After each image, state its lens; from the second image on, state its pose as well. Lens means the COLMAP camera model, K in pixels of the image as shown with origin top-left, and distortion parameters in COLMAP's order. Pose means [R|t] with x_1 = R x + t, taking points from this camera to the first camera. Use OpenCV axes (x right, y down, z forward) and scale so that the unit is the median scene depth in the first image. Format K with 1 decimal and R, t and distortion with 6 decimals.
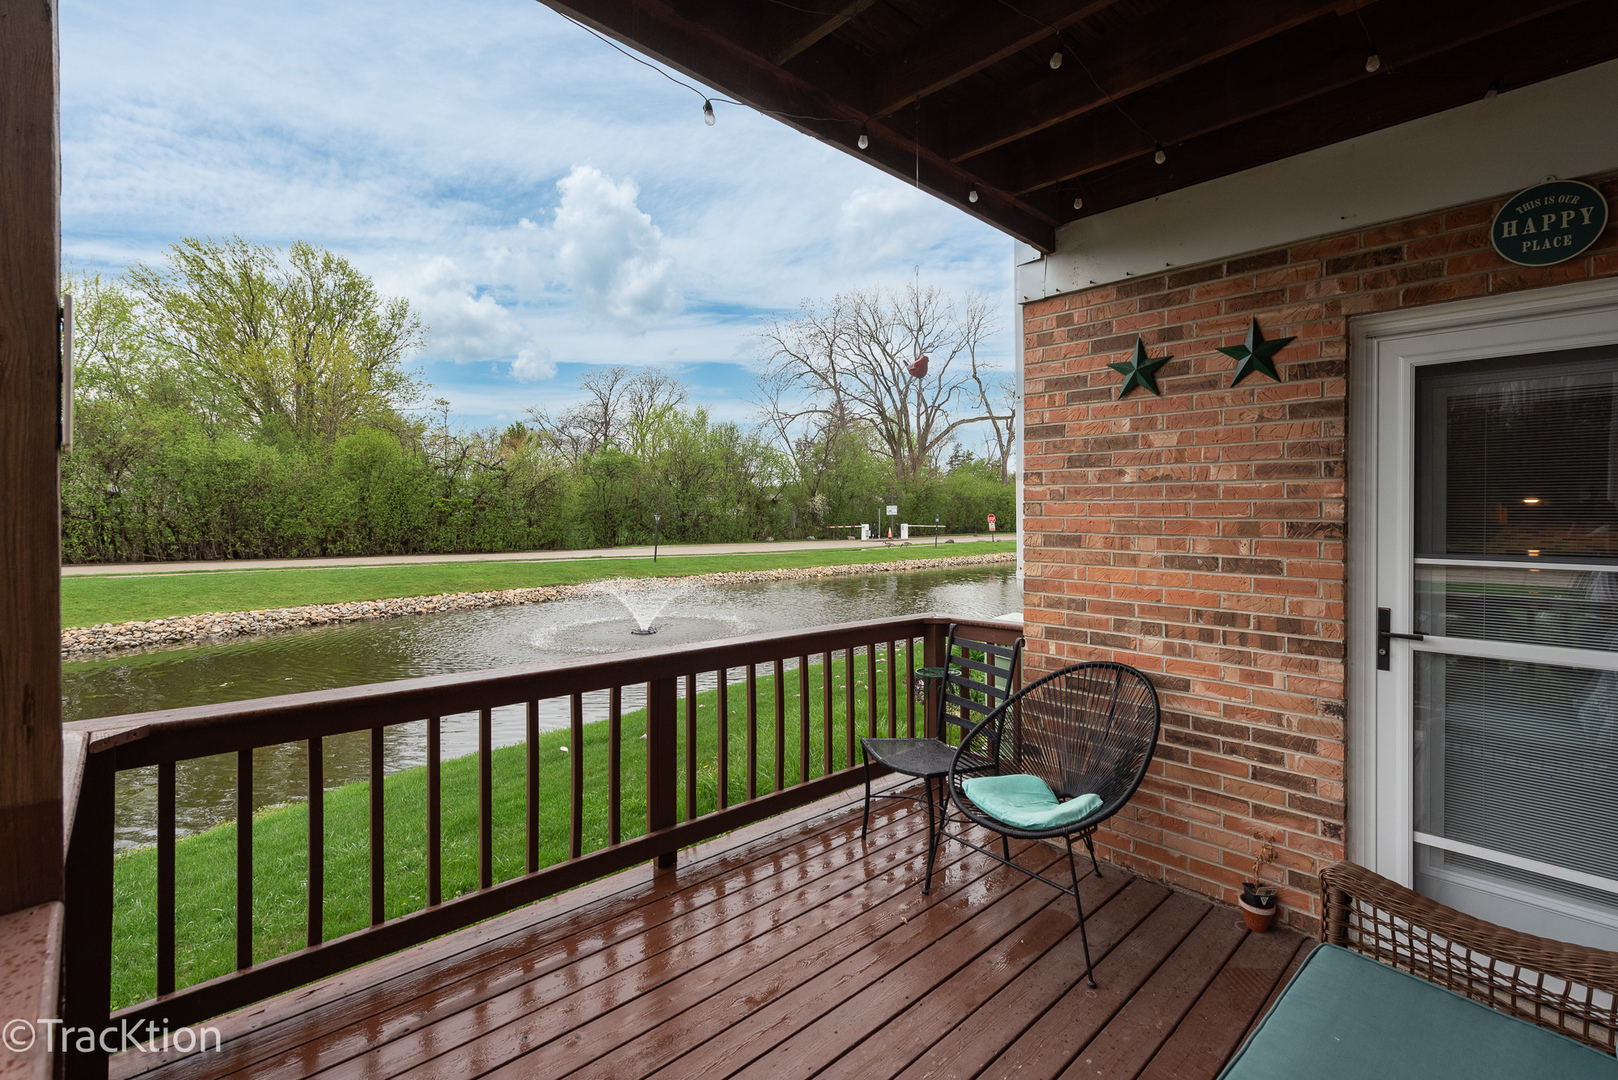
lens RADIAL K [[730.3, 0, 814.8], [0, 730.3, 513.1], [0, 0, 1]] dist [0.024142, -0.017189]
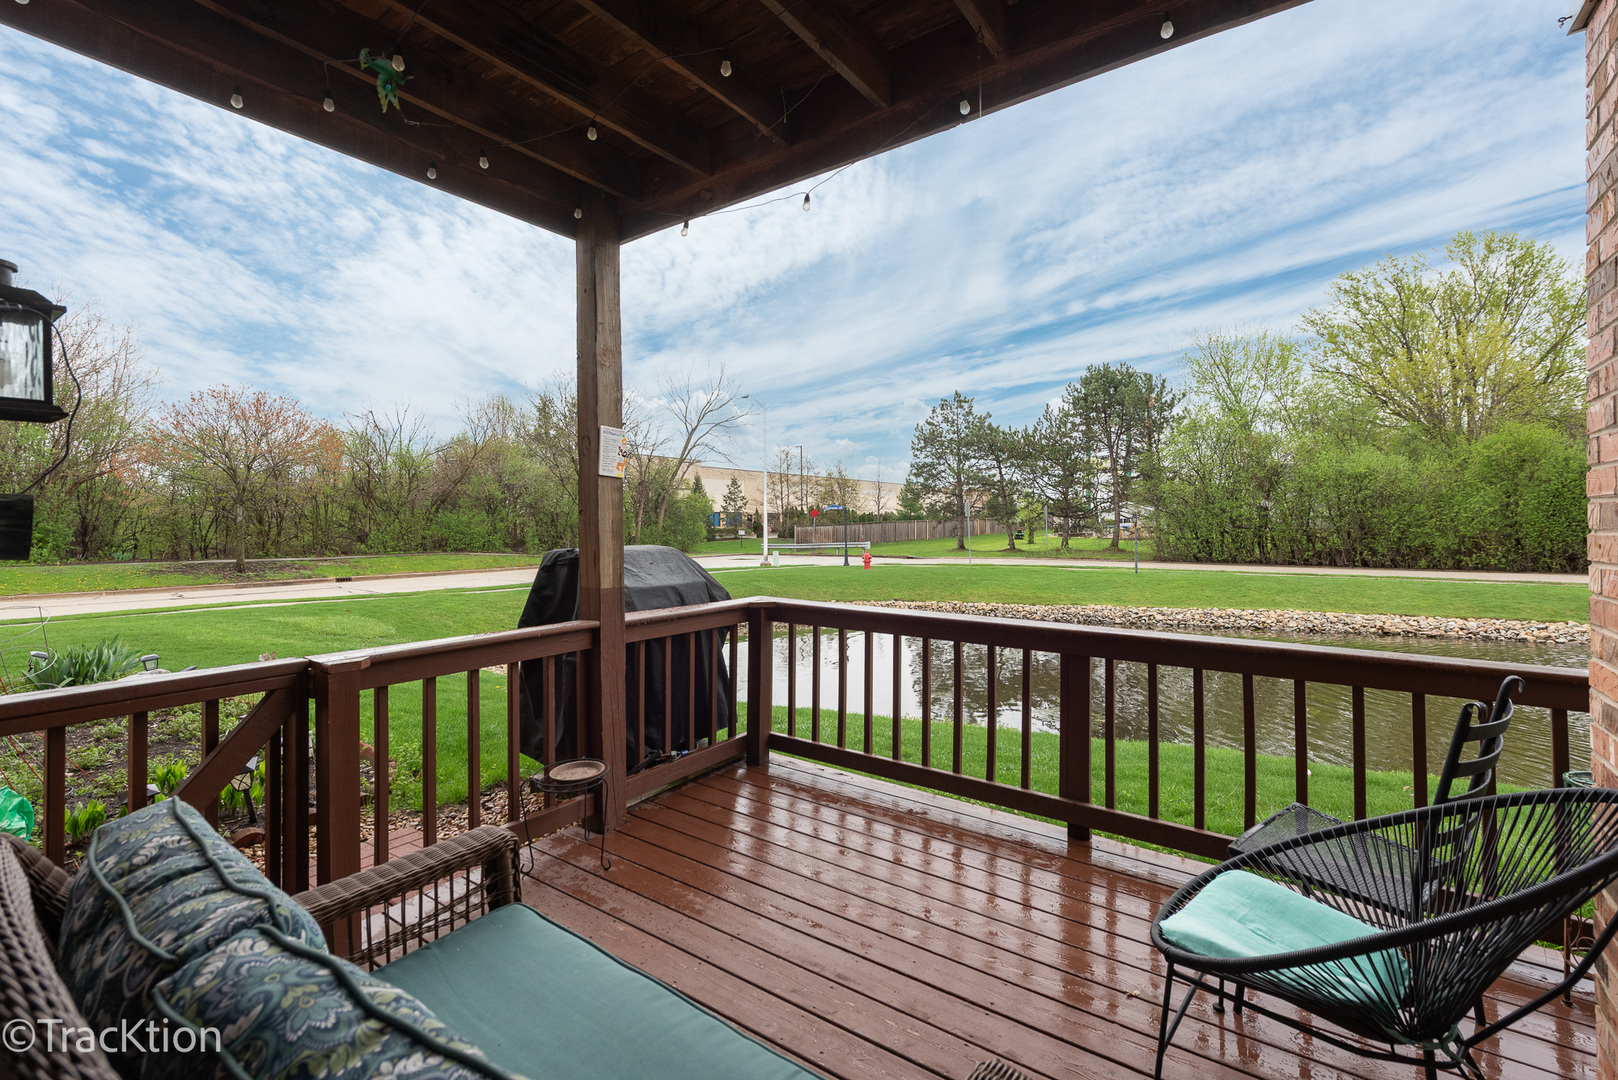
lens RADIAL K [[721.8, 0, 816.5], [0, 721.8, 522.4], [0, 0, 1]] dist [0.001883, -0.000244]
pose [[0.187861, -0.008447, -0.982159, 0.112112], [0.003620, 0.999962, -0.007907, 0.007267], [0.982189, -0.002070, 0.187885, 0.070024]]
